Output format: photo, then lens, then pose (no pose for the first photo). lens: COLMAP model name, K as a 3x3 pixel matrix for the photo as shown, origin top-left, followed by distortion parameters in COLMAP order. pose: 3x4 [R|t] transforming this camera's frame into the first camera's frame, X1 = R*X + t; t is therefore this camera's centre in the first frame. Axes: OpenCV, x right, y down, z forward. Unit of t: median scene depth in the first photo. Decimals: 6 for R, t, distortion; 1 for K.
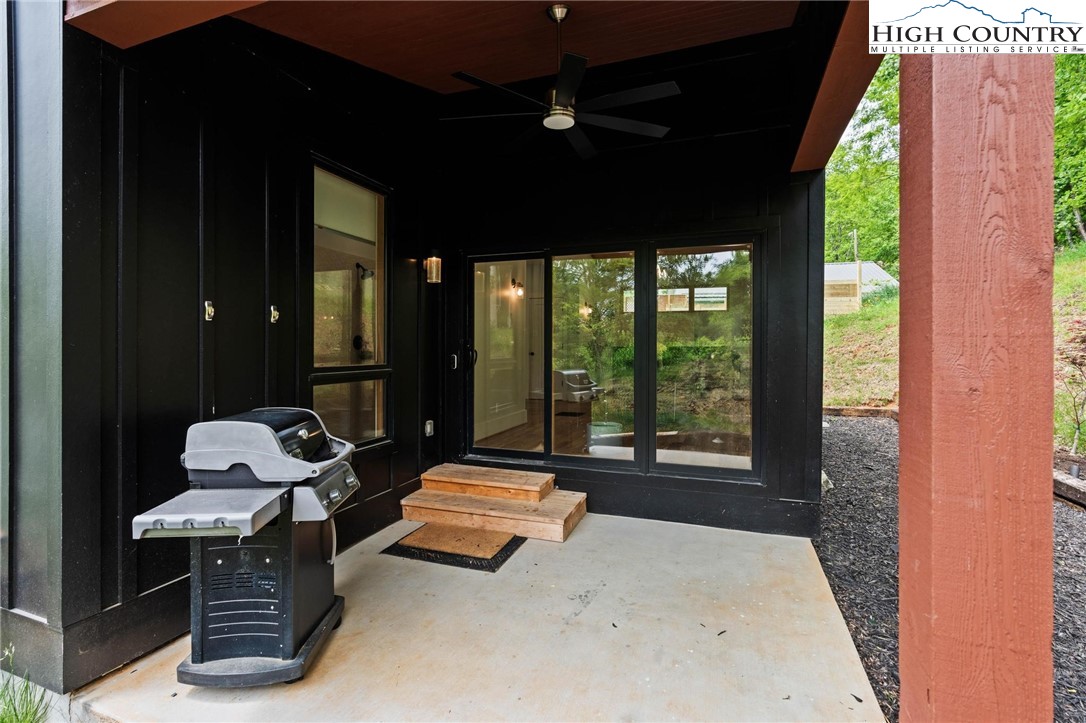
lens RADIAL K [[499.5, 0, 542.8], [0, 499.5, 349.9], [0, 0, 1]] dist [-0.000193, -0.000041]
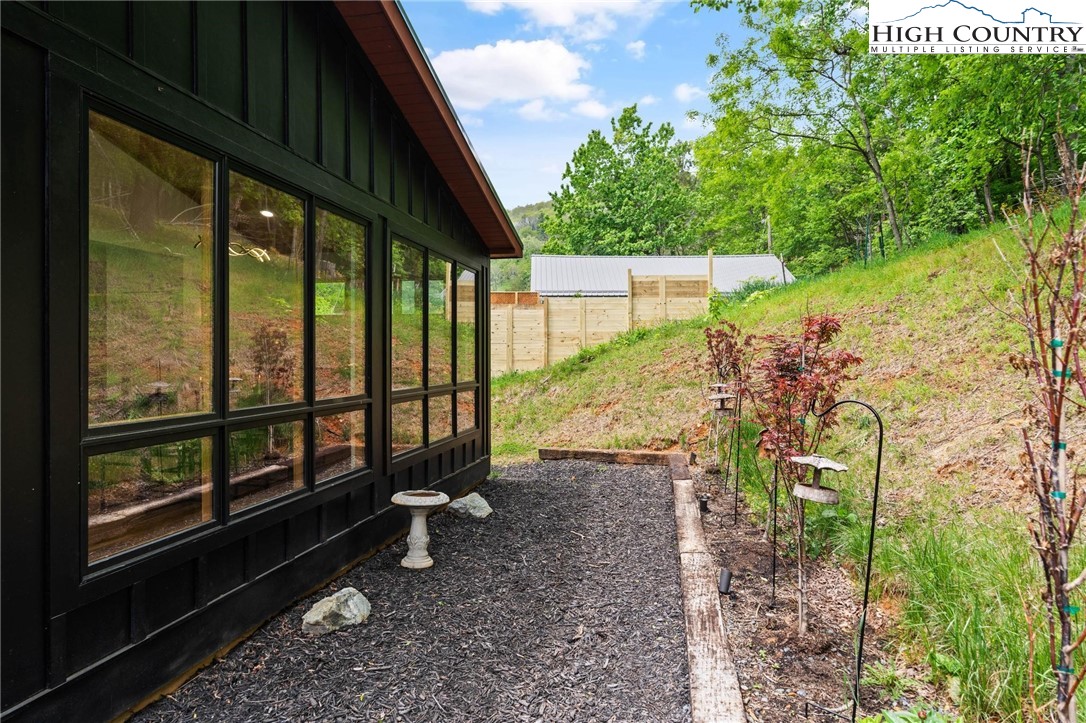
lens RADIAL K [[629.7, 0, 543.0], [0, 629.7, 361.5], [0, 0, 1]] dist [-0.006229, 0.001108]
pose [[0.987985, -0.004097, 0.154495, 1.232215], [0.004106, 0.999992, 0.000255, -0.048674], [-0.154495, 0.000382, 0.987994, 0.446764]]
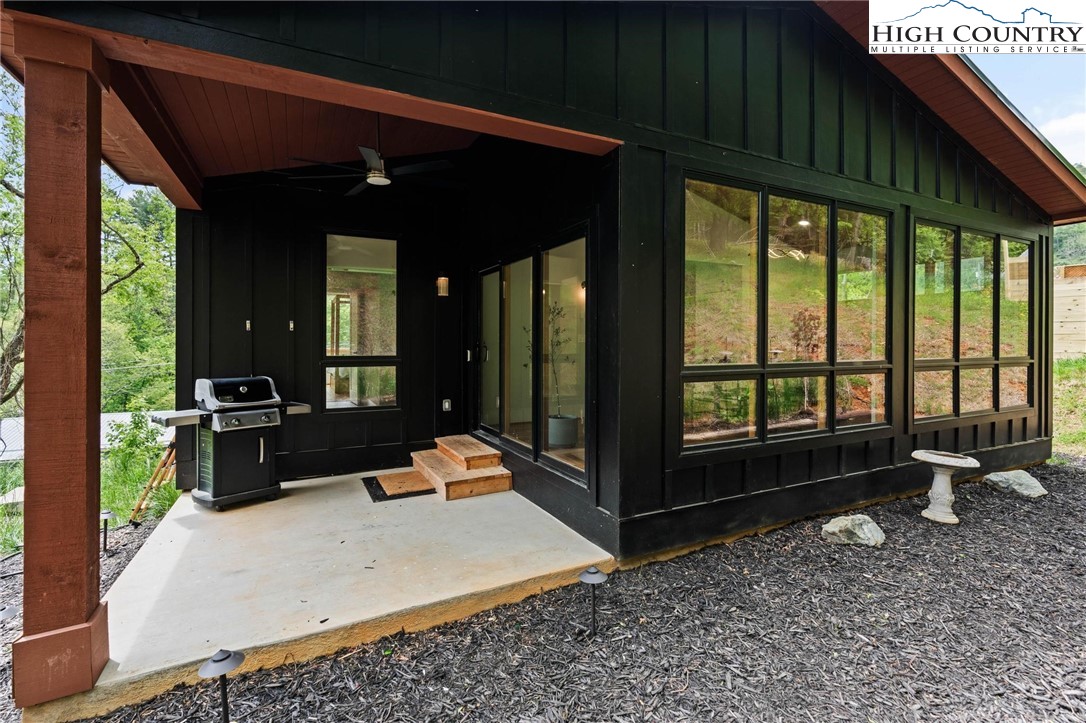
lens RADIAL K [[495.4, 0, 539.8], [0, 495.4, 346.0], [0, 0, 1]] dist [0.000122, 0.000829]
pose [[0.725880, 0.002791, -0.687816, 1.302001], [-0.005077, 0.999986, -0.001300, -0.001483], [0.687803, 0.004435, 0.725884, 0.317700]]
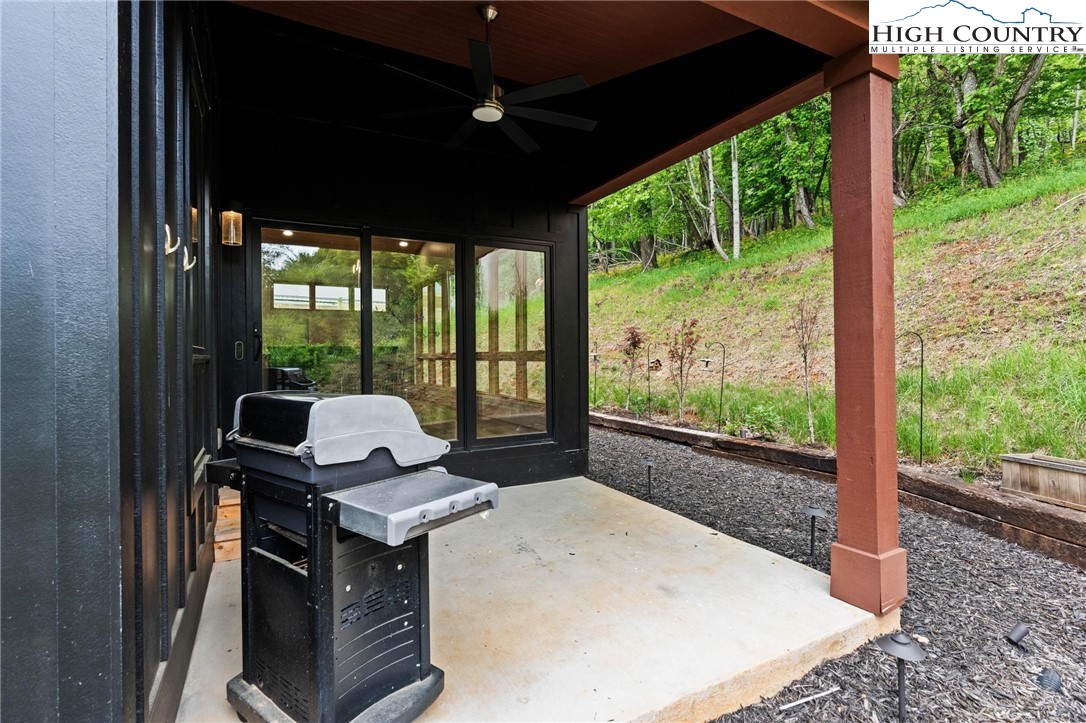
lens RADIAL K [[508.2, 0, 536.7], [0, 508.2, 358.5], [0, 0, 1]] dist [-0.003291, -0.000268]
pose [[0.664991, -0.012152, 0.746752, -0.714849], [0.016255, 0.999866, 0.001795, 0.064109], [-0.746674, 0.010944, 0.665100, 0.208047]]
